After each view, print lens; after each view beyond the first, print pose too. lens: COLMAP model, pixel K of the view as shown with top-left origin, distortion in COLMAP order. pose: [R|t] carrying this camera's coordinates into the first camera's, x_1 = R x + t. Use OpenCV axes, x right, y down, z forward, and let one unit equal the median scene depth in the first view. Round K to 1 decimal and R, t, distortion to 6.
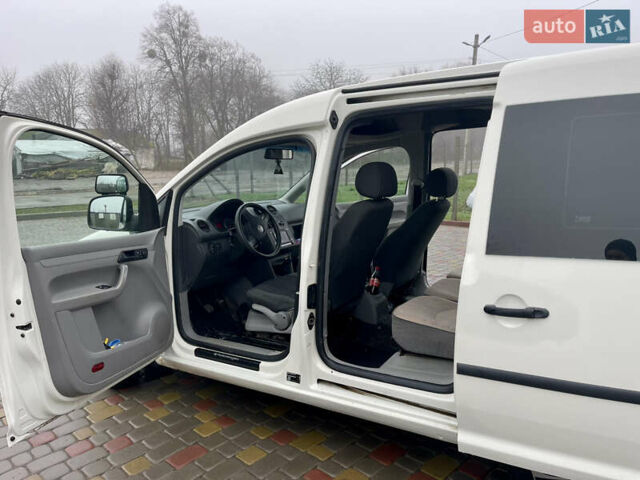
lens RADIAL K [[480.6, 0, 320.0], [0, 480.6, 240.0], [0, 0, 1]] dist [0.053457, 0.000062]
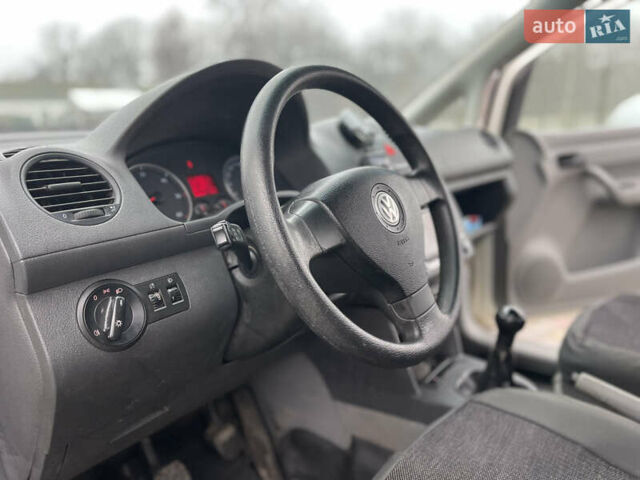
lens RADIAL K [[480.6, 0, 320.0], [0, 480.6, 240.0], [0, 0, 1]] dist [0.053457, 0.000062]
pose [[0.990040, -0.000834, -0.140782, -0.113073], [0.013656, 0.995836, 0.090135, -0.026345], [0.140120, -0.091159, 0.985929, 0.799393]]
